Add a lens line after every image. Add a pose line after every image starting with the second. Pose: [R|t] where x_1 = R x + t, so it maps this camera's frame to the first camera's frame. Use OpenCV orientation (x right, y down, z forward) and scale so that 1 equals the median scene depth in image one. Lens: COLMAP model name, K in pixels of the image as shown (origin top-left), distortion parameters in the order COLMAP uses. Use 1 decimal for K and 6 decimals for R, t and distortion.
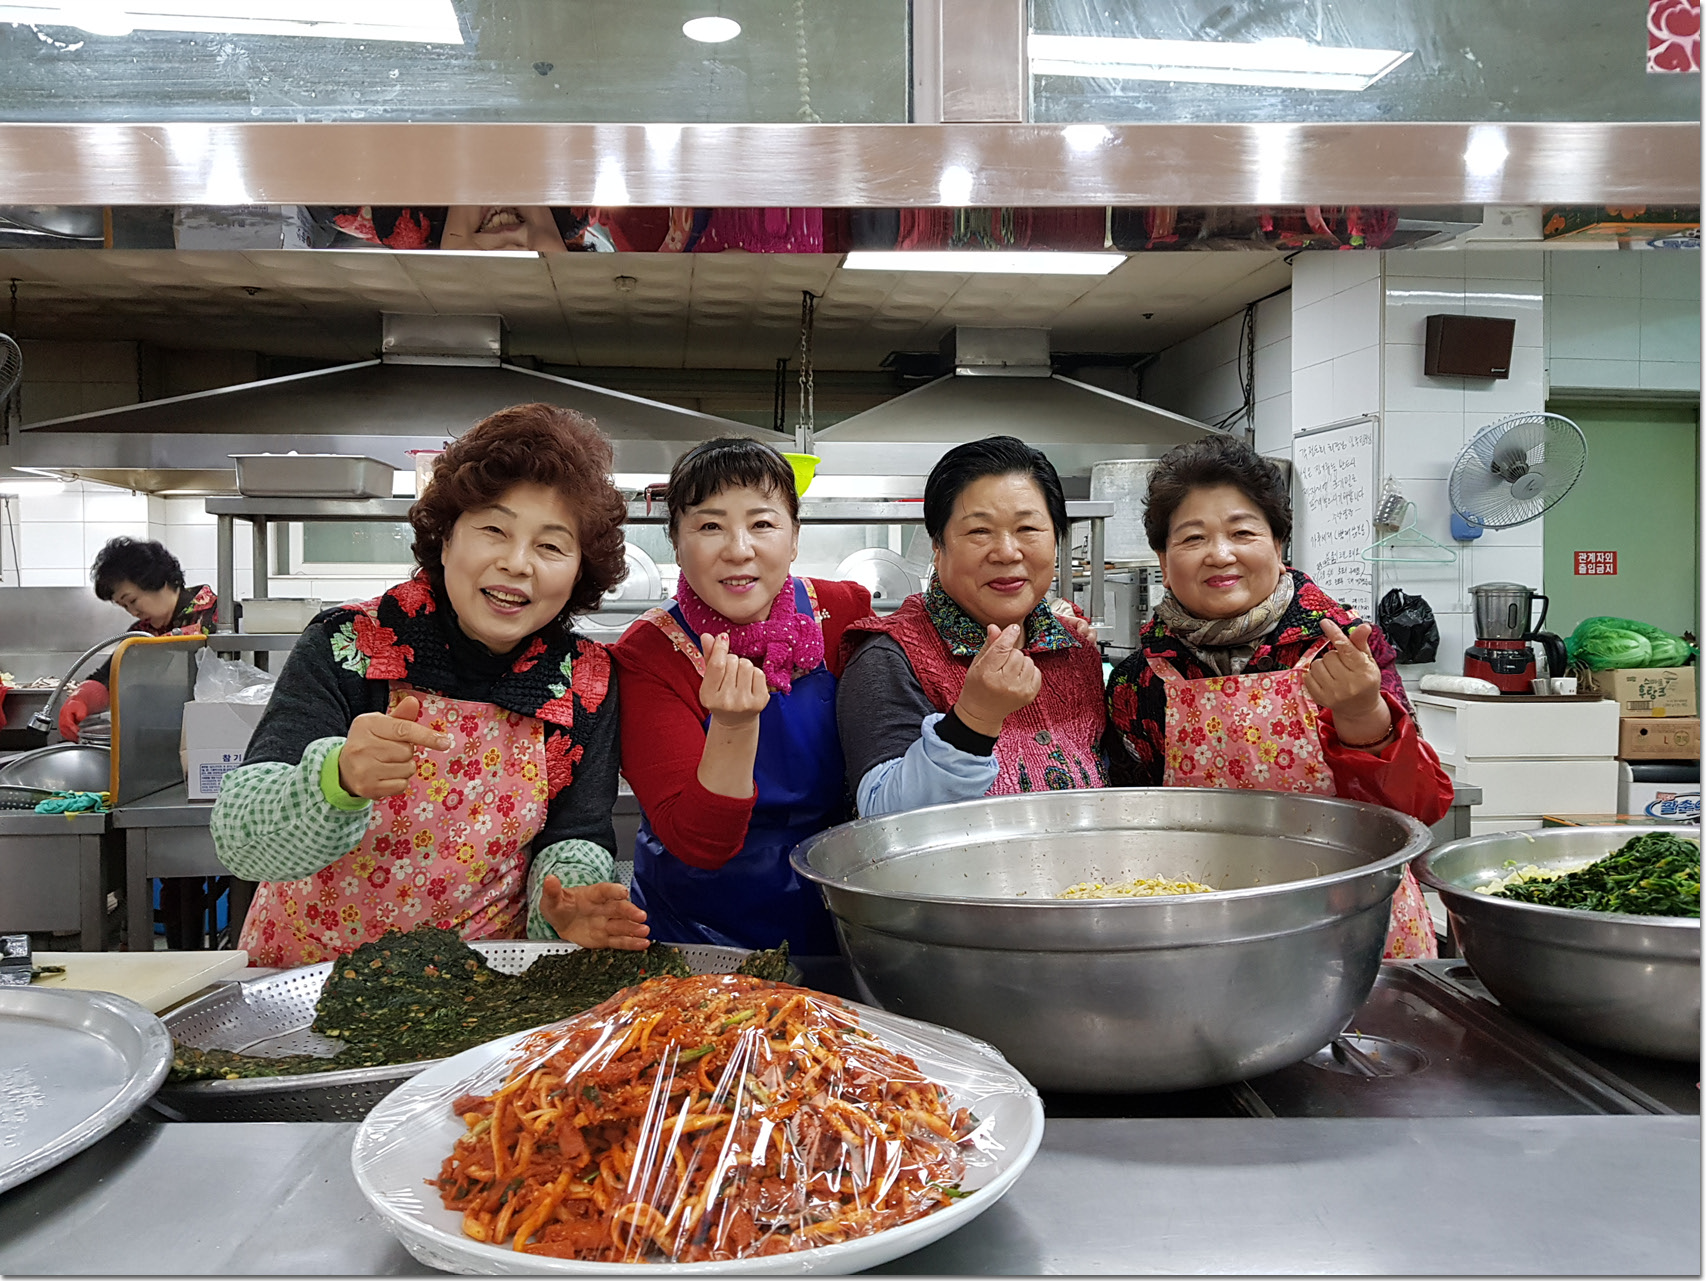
lens RADIAL K [[1315.0, 0, 852.6], [0, 1315.0, 634.0], [0, 0, 1]] dist [-0.001280, -0.006732]
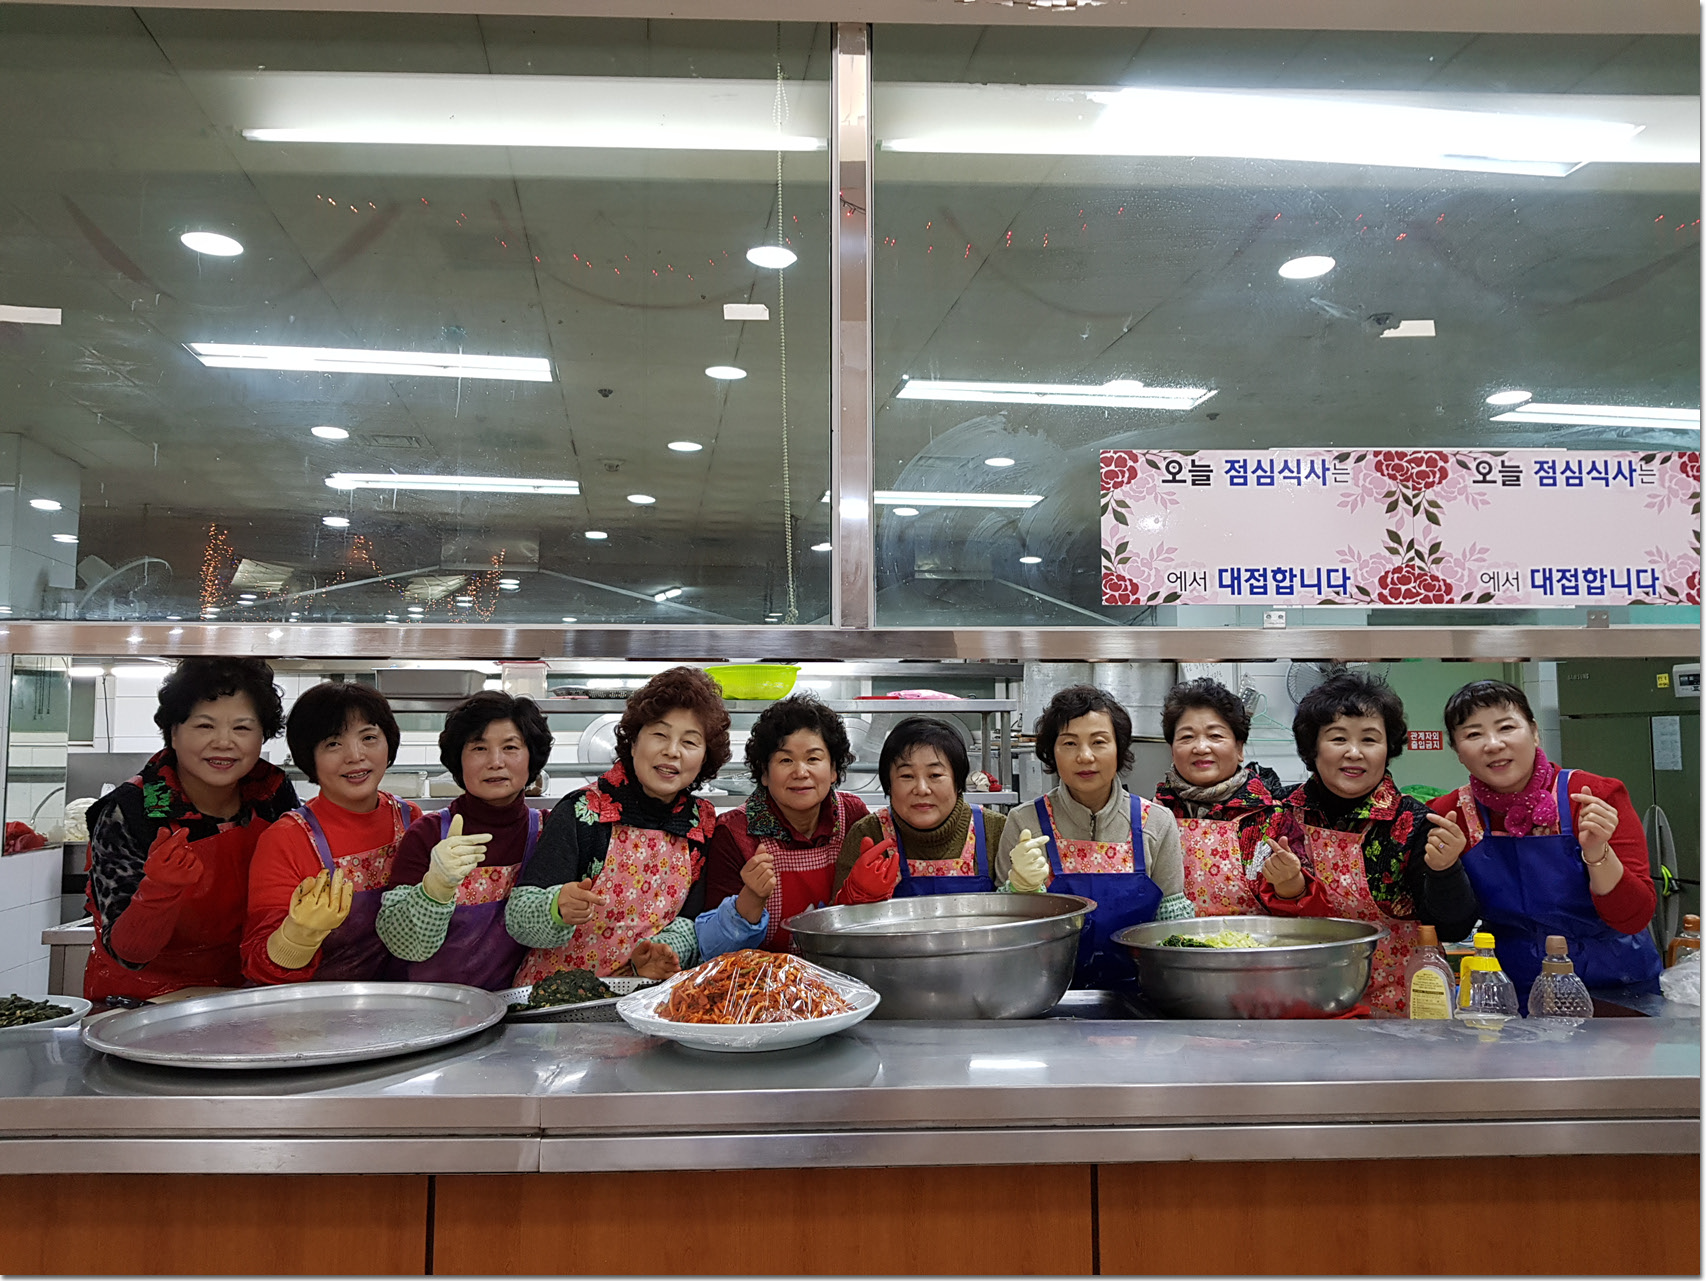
lens RADIAL K [[1315.0, 0, 852.6], [0, 1315.0, 634.0], [0, 0, 1]] dist [-0.001280, -0.006732]
pose [[0.999908, 0.004890, 0.012659, 0.009372], [-0.003385, 0.993214, -0.116255, -0.008543], [-0.013142, 0.116201, 0.993139, -0.281316]]
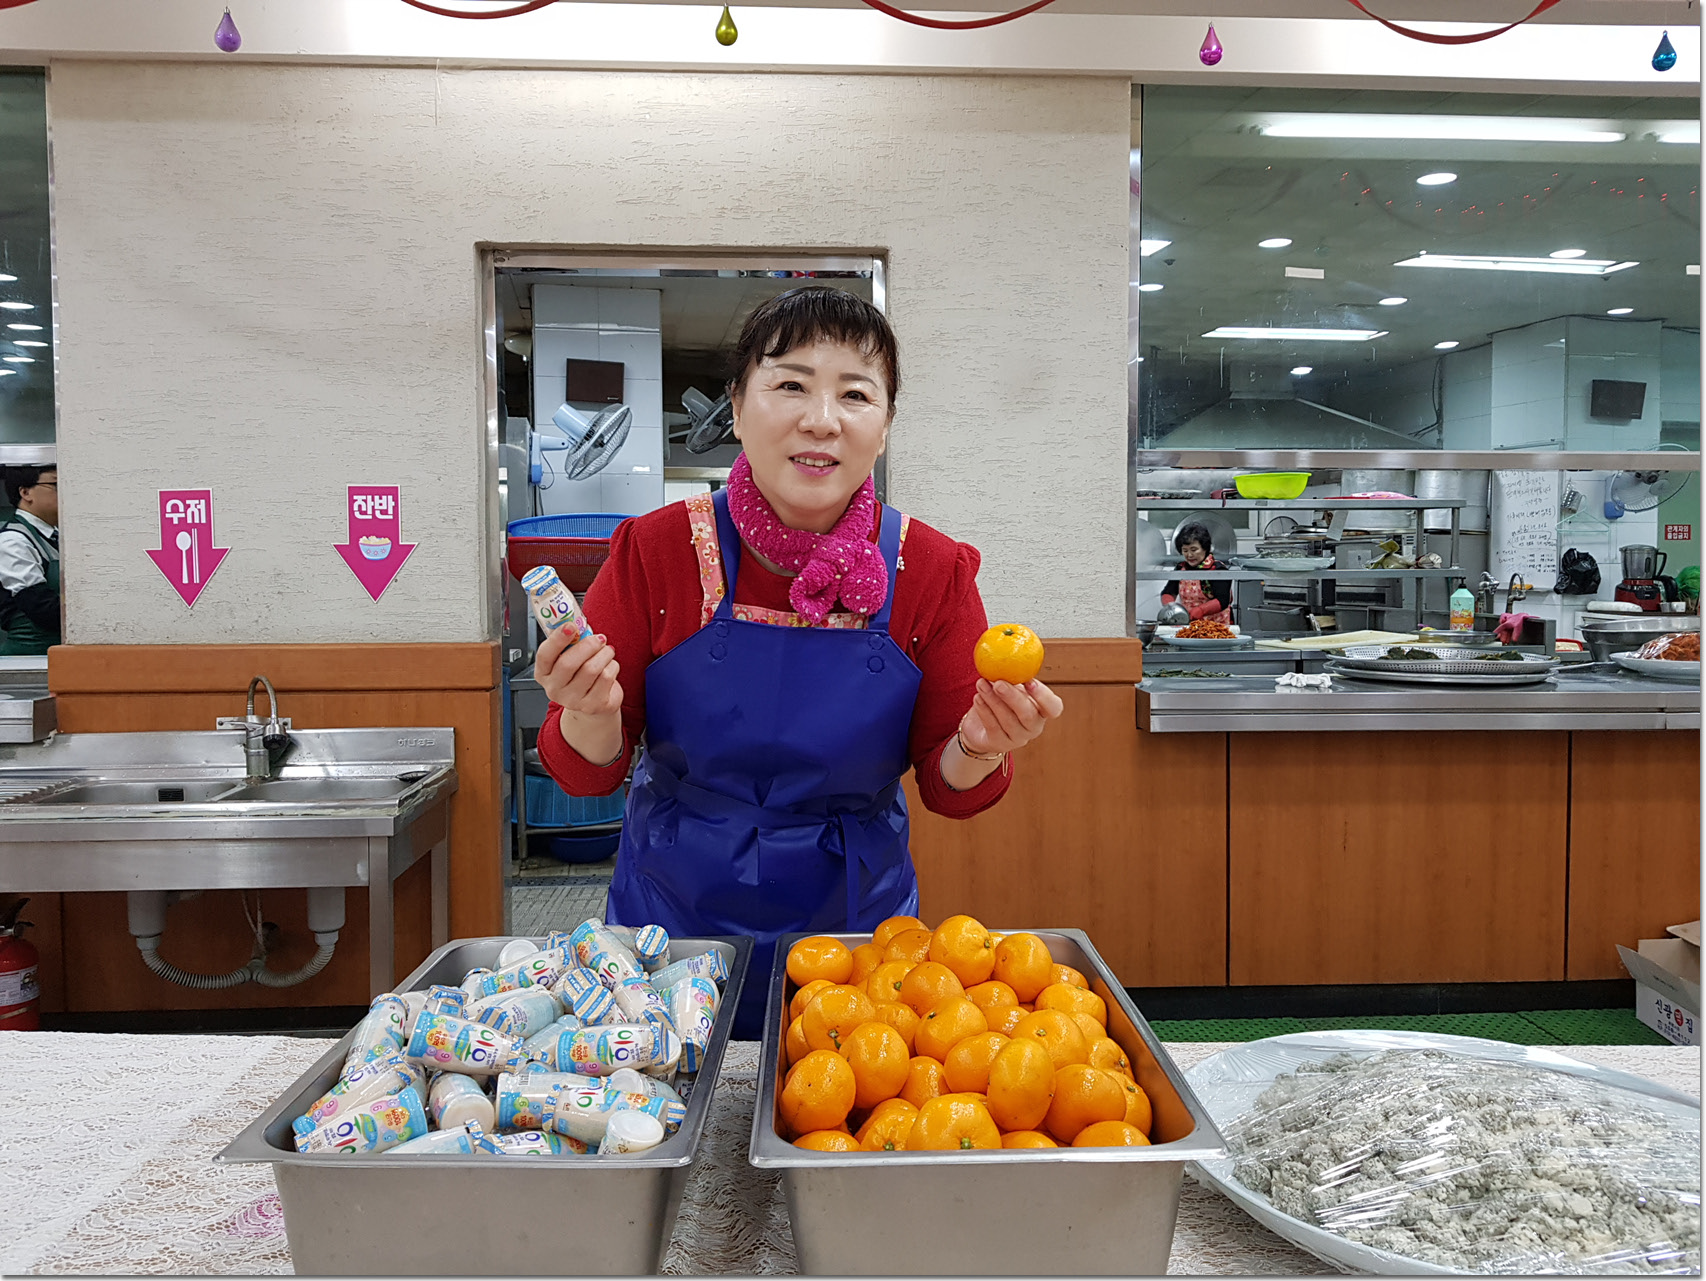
lens RADIAL K [[1301.4, 0, 852.0], [0, 1301.4, 642.0], [0, 0, 1]] dist [0.004409, -0.004030]
pose [[0.999478, 0.000183, 0.032306, -0.547164], [-0.001389, 0.999303, 0.037306, 0.023073], [-0.032276, -0.037332, 0.998782, -0.605490]]
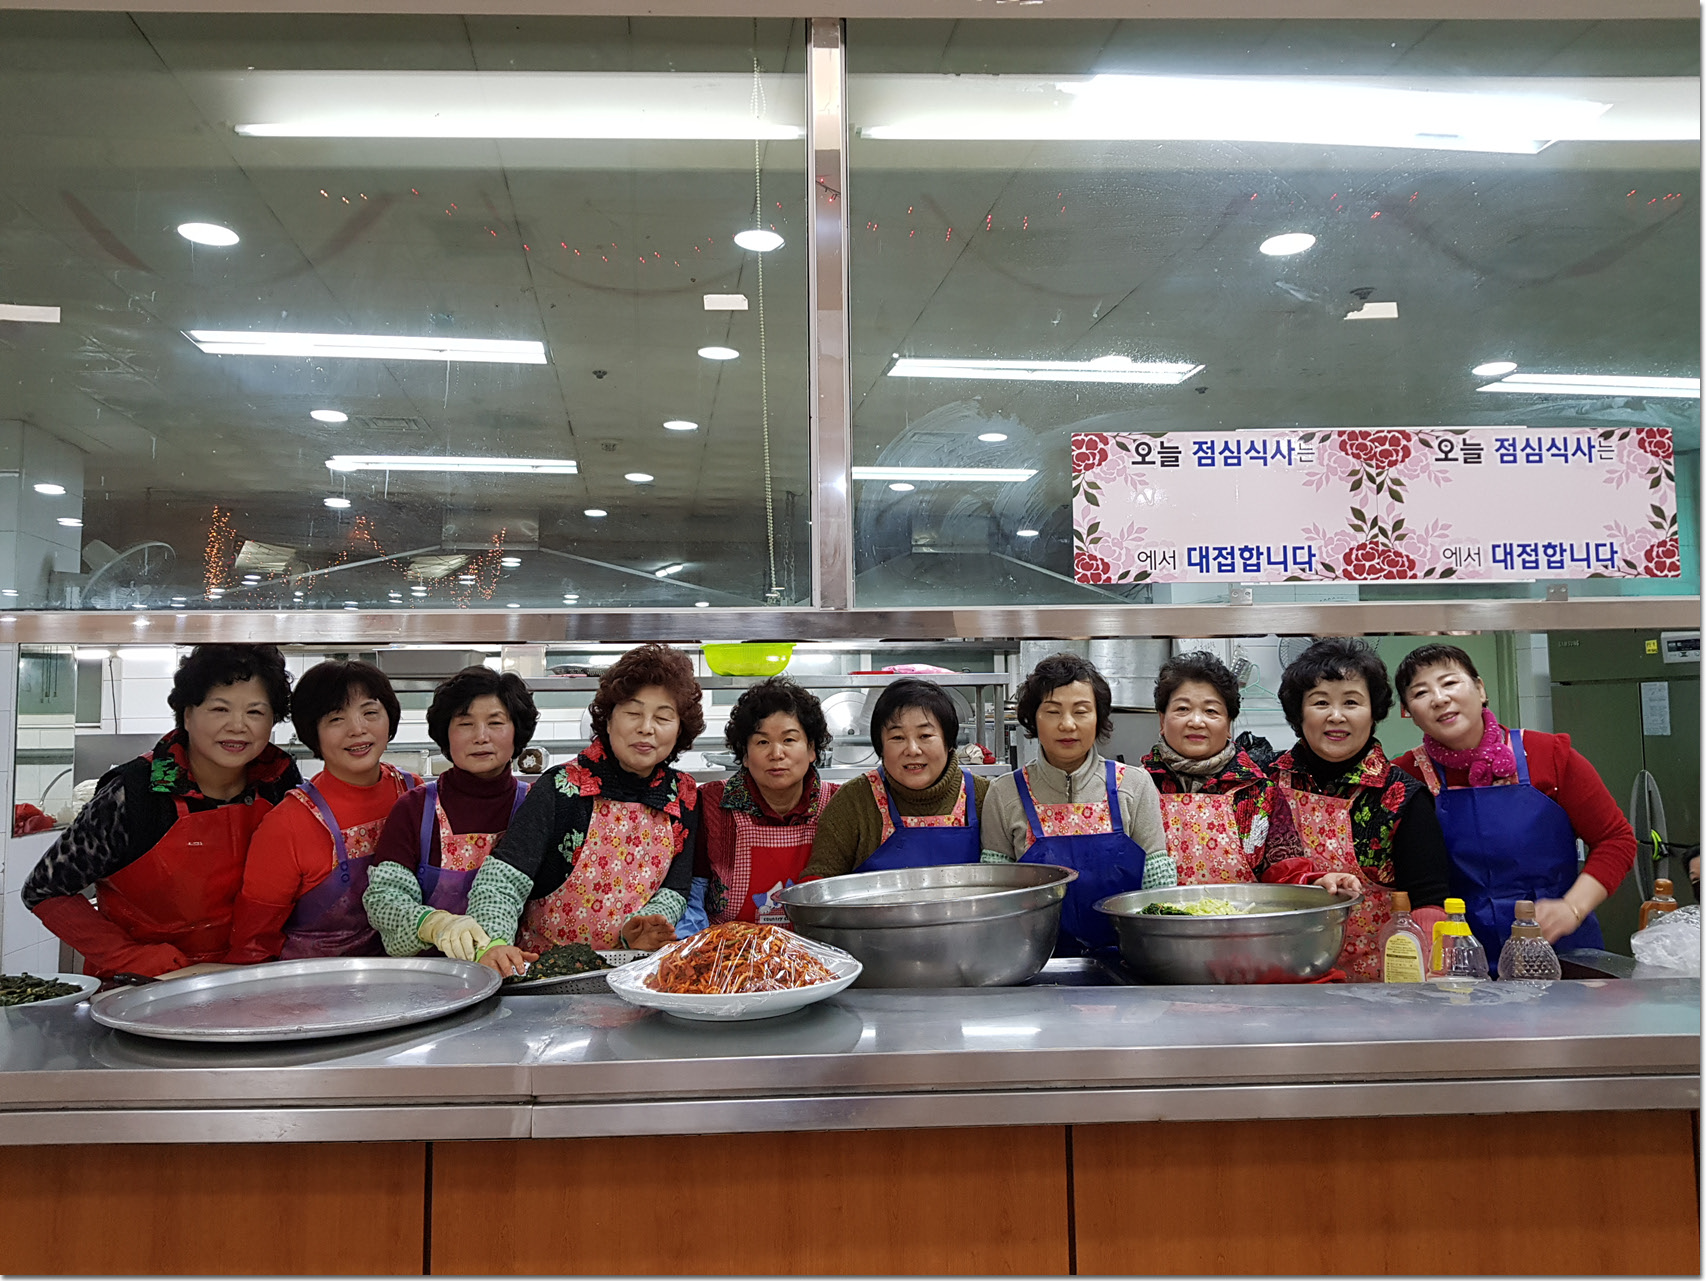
lens RADIAL K [[1313.9, 0, 854.6], [0, 1313.9, 615.9], [0, 0, 1]] dist [0.001041, -0.007857]
pose [[0.999931, -0.006196, 0.009961, 0.018476], [0.007243, 0.994042, -0.108758, -0.010103], [-0.009227, 0.108823, 0.994018, -0.294857]]
